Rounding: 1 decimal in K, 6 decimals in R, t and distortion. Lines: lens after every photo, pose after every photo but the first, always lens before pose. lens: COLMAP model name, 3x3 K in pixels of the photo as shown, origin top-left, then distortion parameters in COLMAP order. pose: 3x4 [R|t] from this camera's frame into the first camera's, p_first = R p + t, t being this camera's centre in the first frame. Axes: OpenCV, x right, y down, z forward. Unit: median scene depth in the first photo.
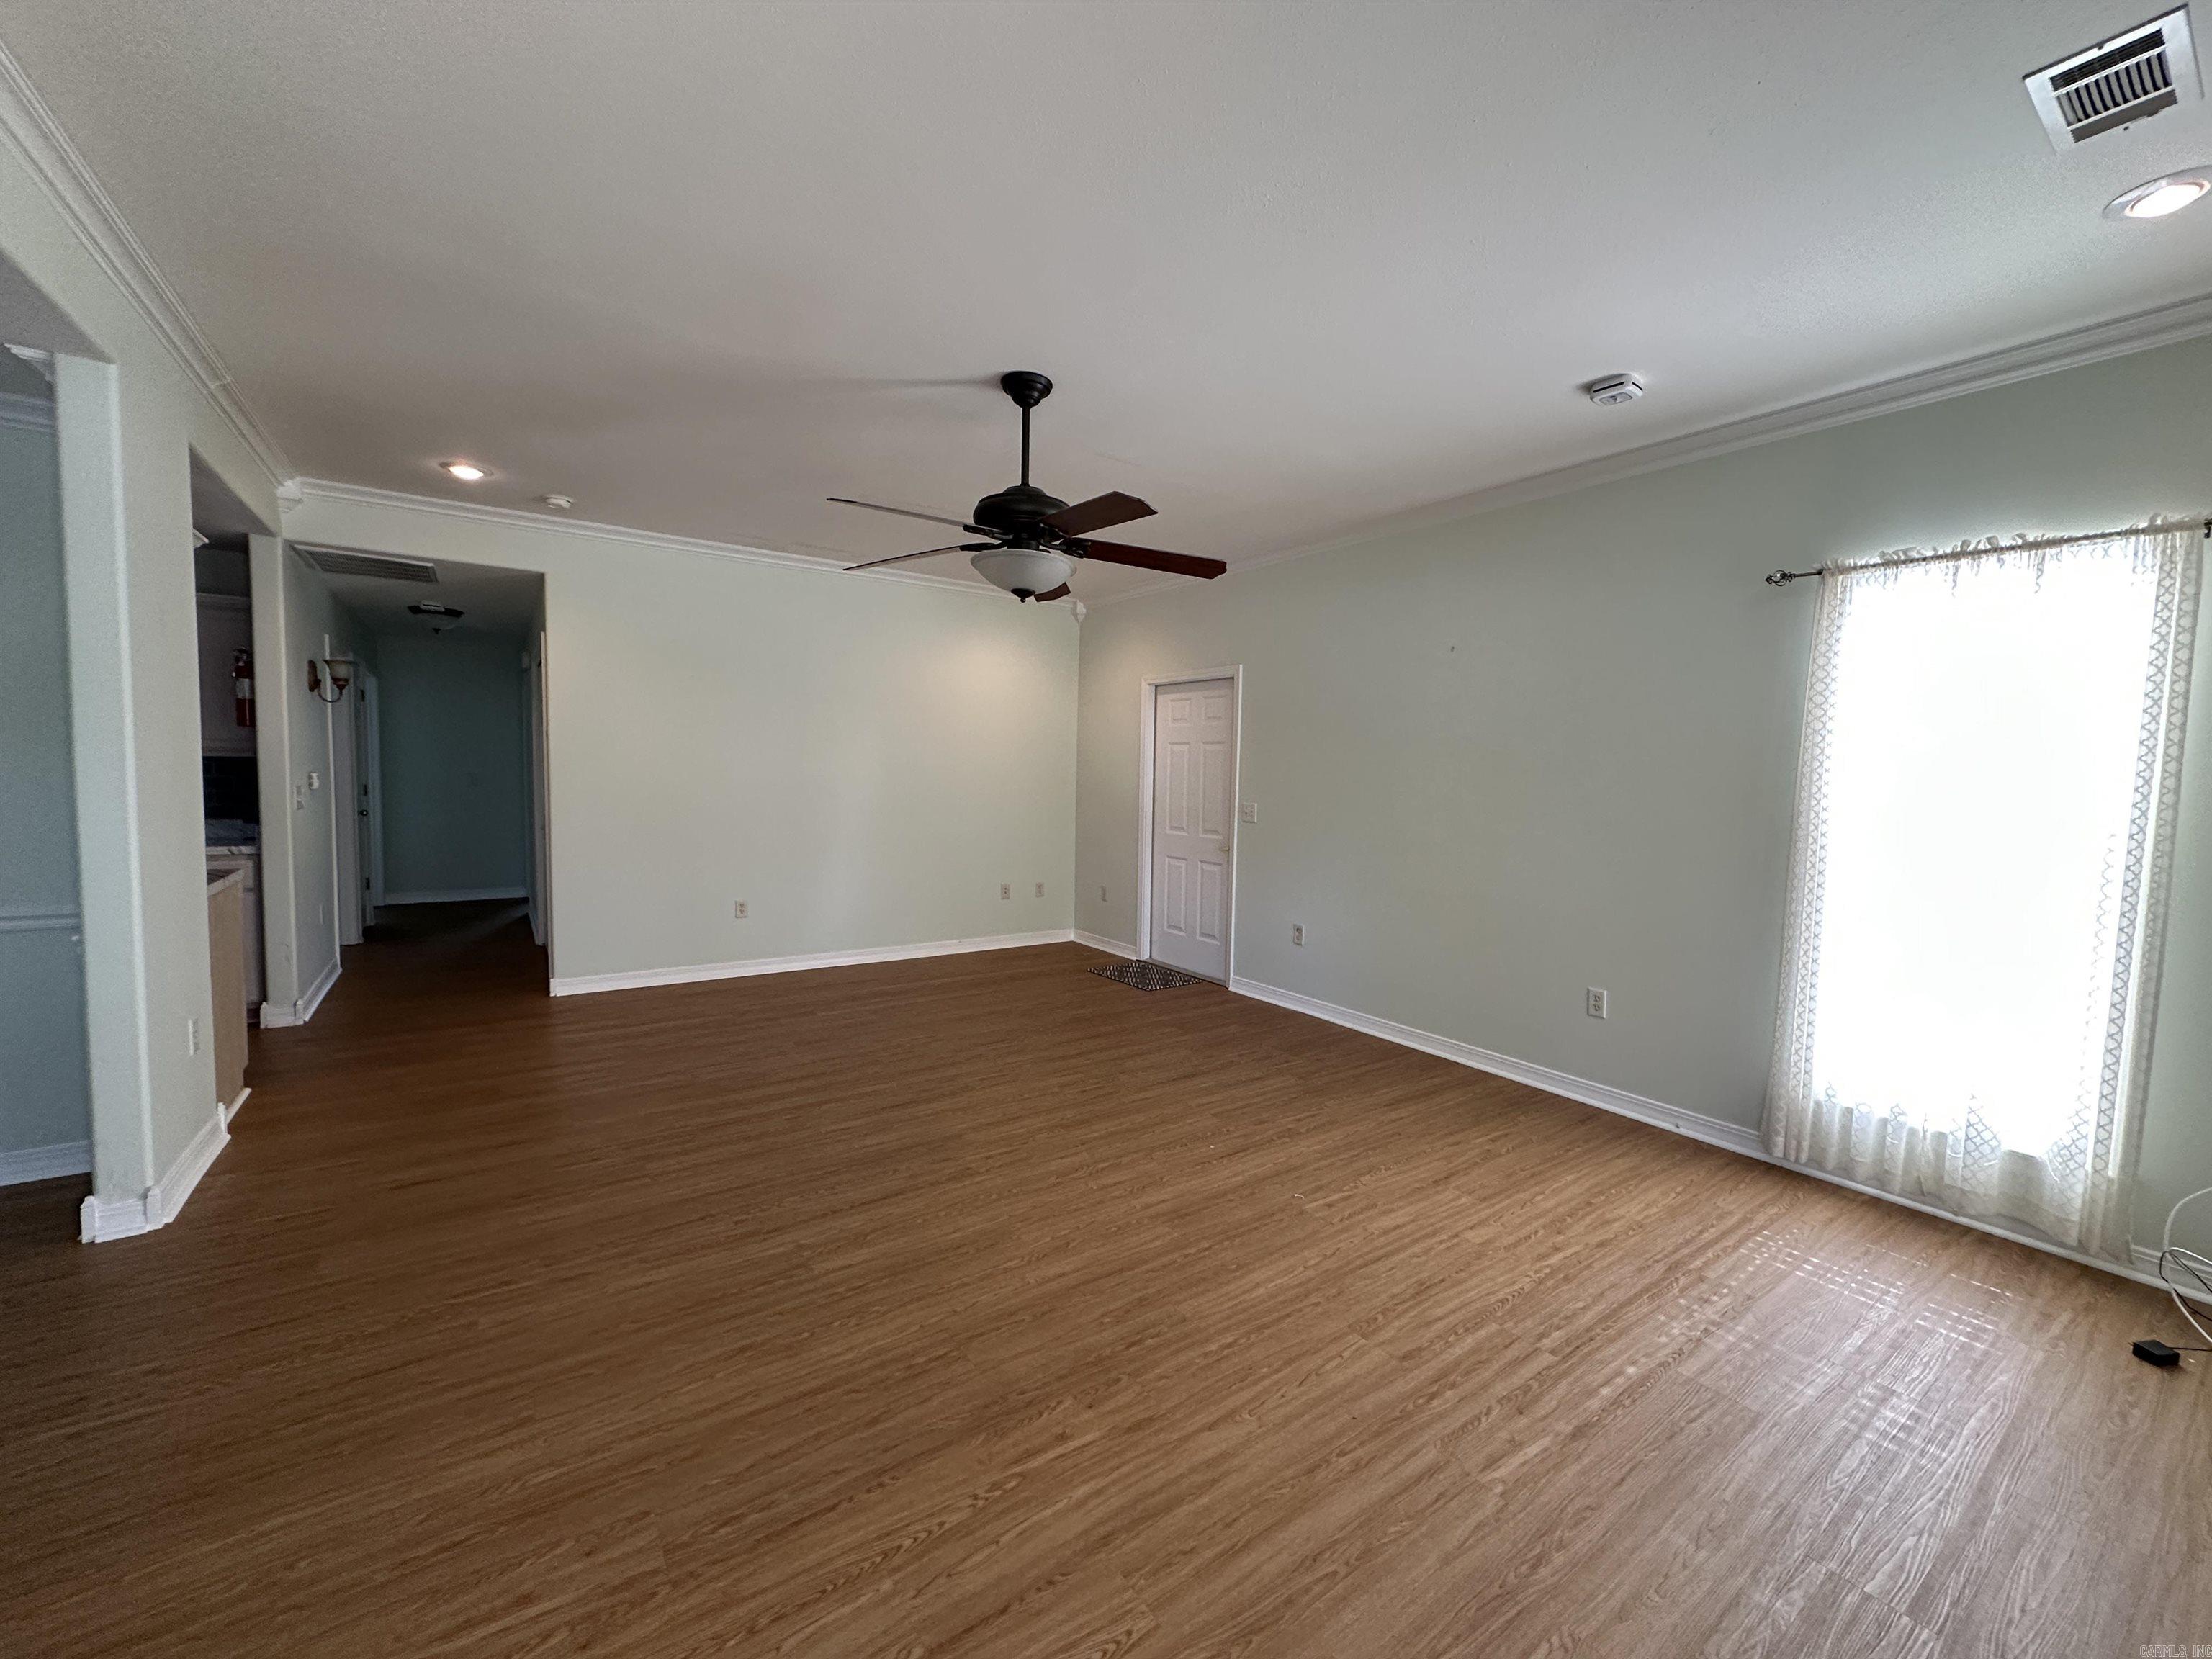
lens RADIAL K [[885.3, 0, 1106.0], [0, 885.3, 829.5], [0, 0, 1]] dist [-0.001039, 0.000175]
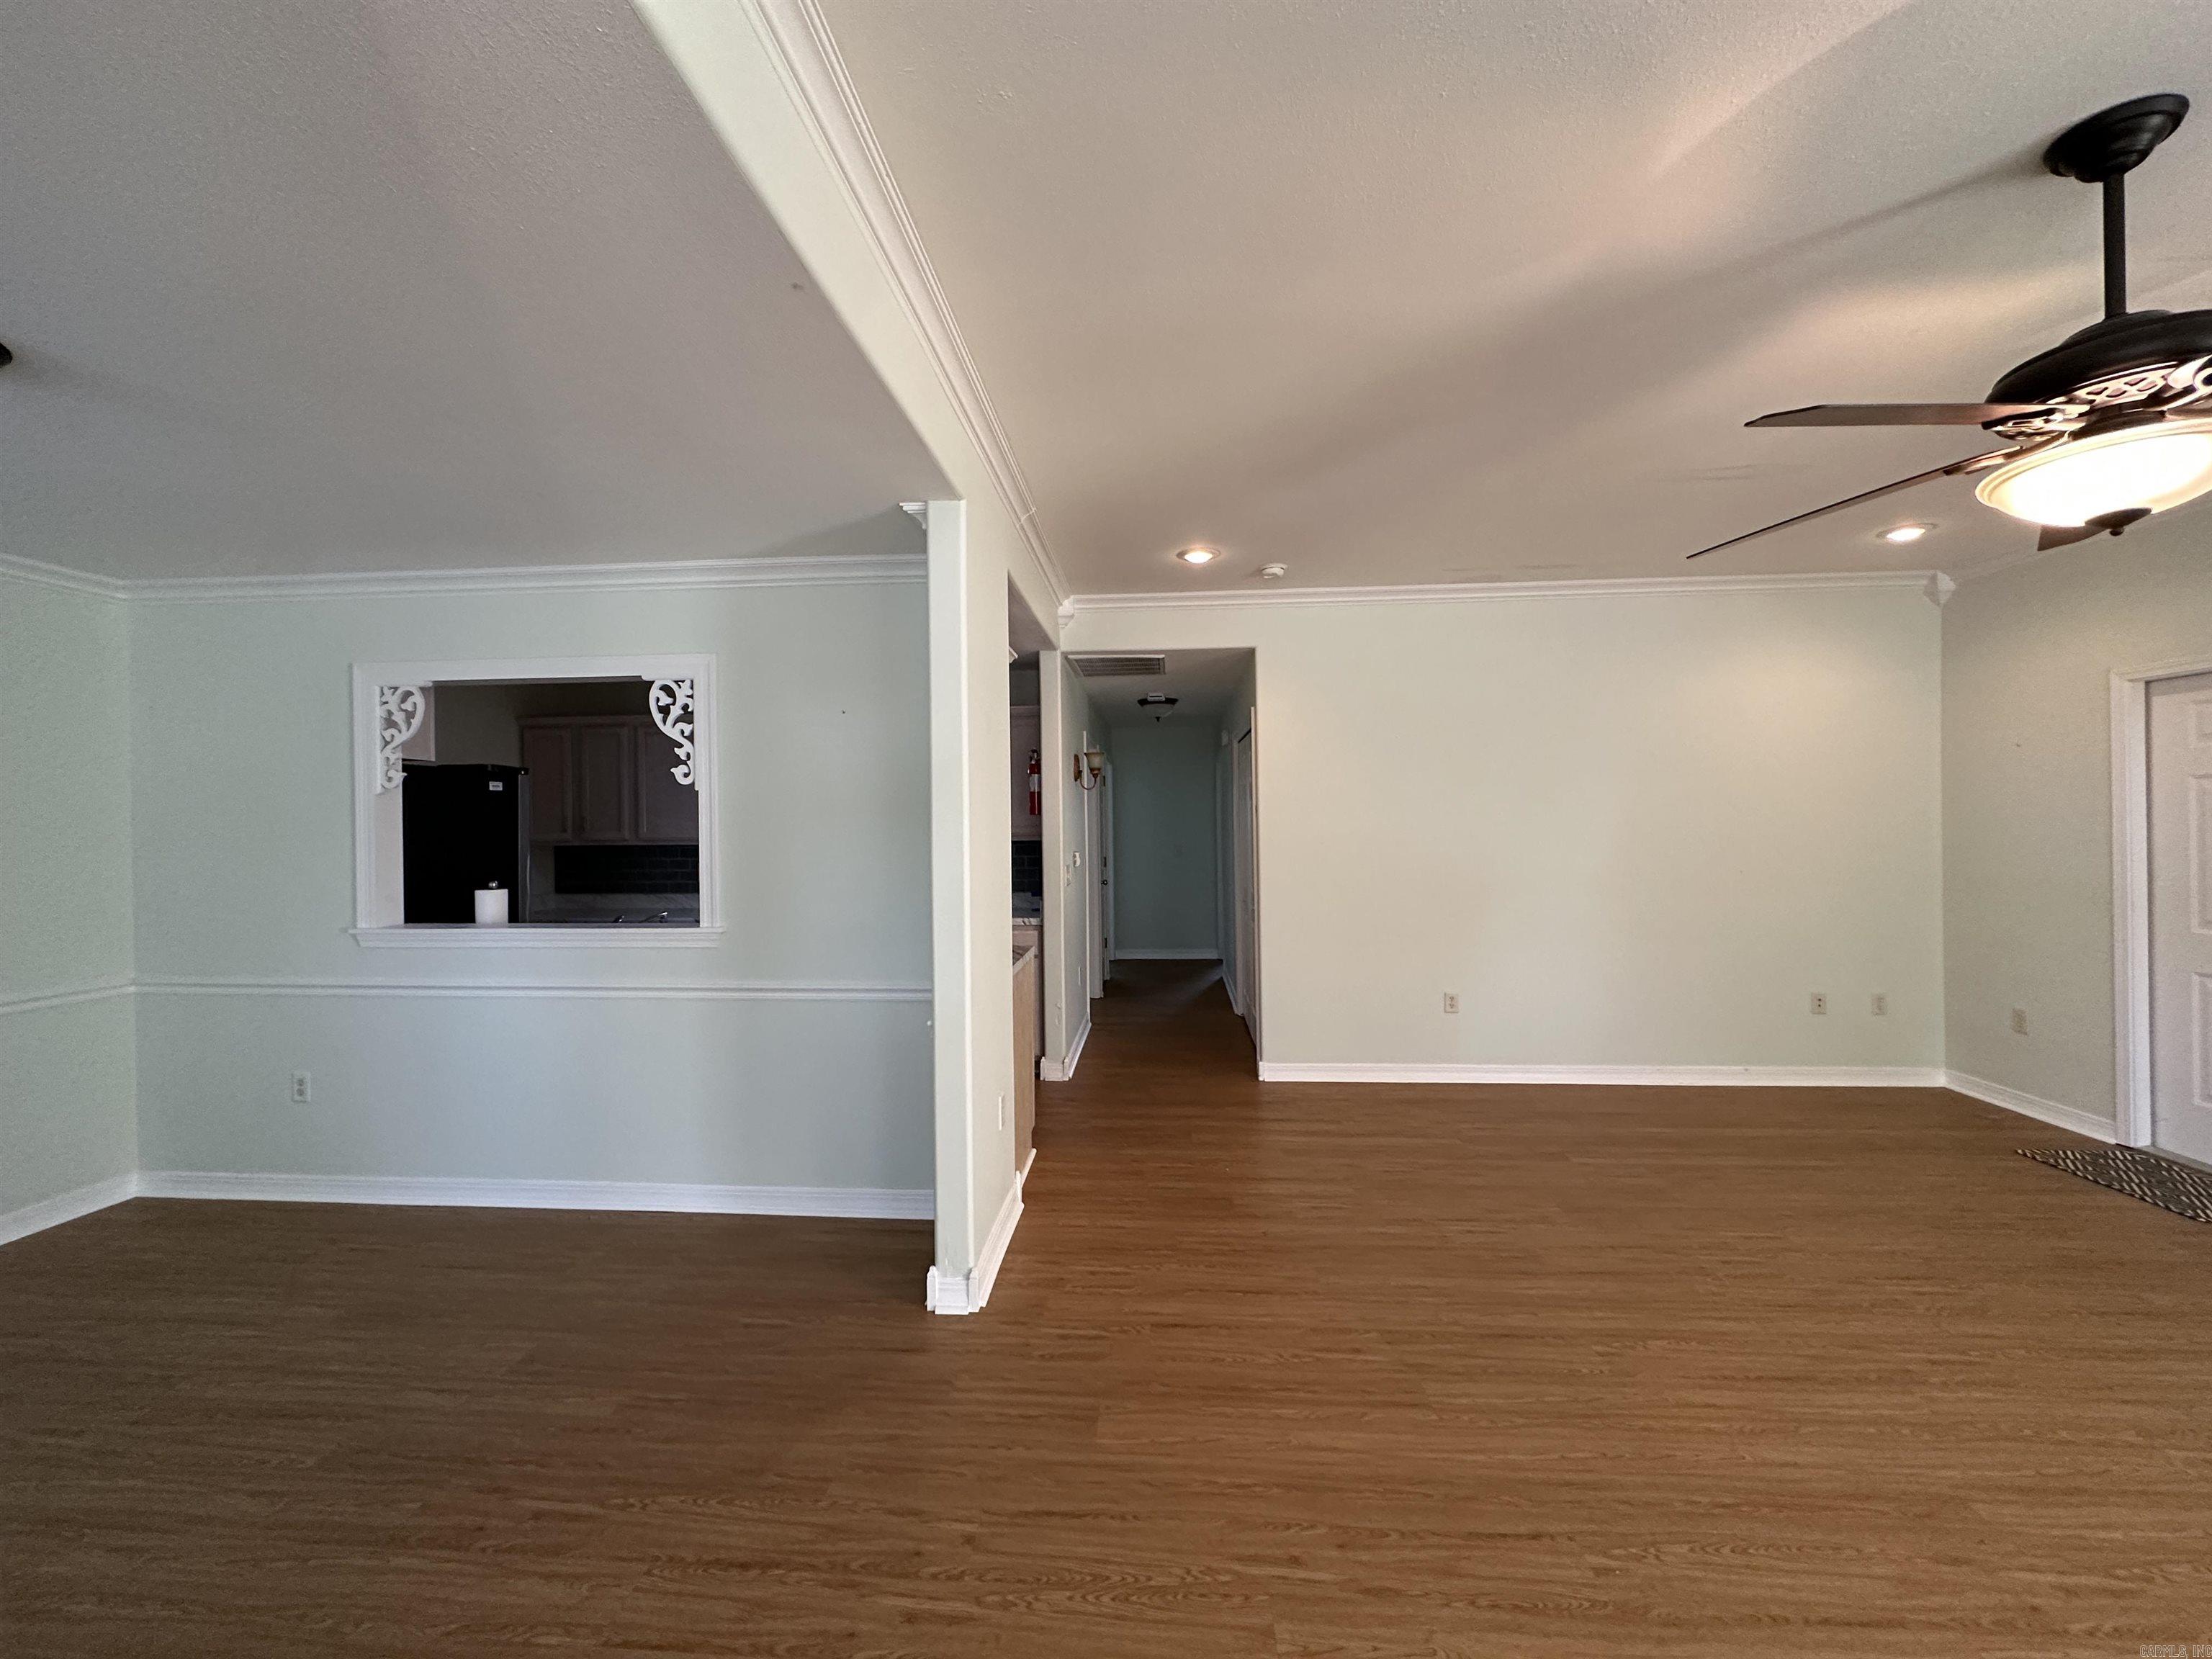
lens RADIAL K [[885.3, 0, 1106.0], [0, 885.3, 829.5], [0, 0, 1]] dist [-0.001039, 0.000175]
pose [[0.778652, -0.028011, -0.626830, -0.175741], [-0.011181, 0.998225, -0.058497, -0.031291], [0.627356, 0.052557, 0.776957, 0.159314]]
